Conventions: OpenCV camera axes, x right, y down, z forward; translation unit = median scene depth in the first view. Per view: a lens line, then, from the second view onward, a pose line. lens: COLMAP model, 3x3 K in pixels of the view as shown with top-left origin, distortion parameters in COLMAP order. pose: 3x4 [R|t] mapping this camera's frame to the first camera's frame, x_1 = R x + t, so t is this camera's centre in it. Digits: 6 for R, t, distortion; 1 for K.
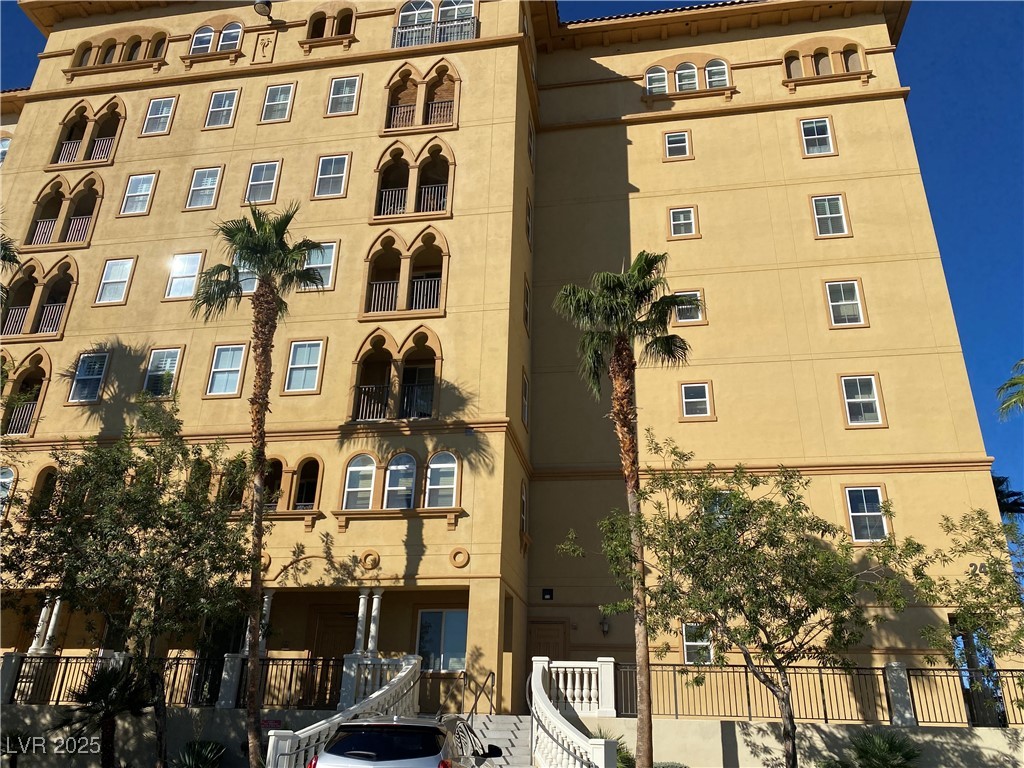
lens RADIAL K [[773.8, 0, 513.2], [0, 773.8, 398.1], [0, 0, 1]] dist [0.021869, -0.026131]
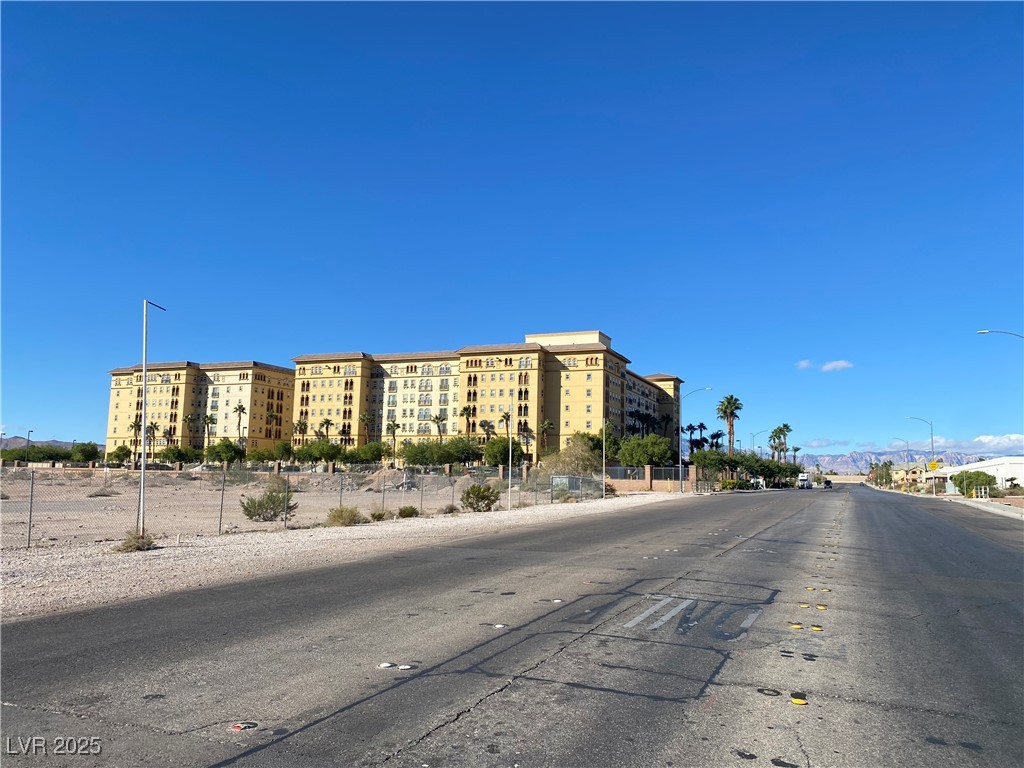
lens RADIAL K [[773.8, 0, 512.8], [0, 773.8, 386.0], [0, 0, 1]] dist [0.021869, -0.026131]
pose [[0.971334, -0.033545, -0.235342, 1.563714], [0.096919, 0.959861, 0.263199, -2.430794], [0.217066, -0.278463, 0.935596, -6.059933]]
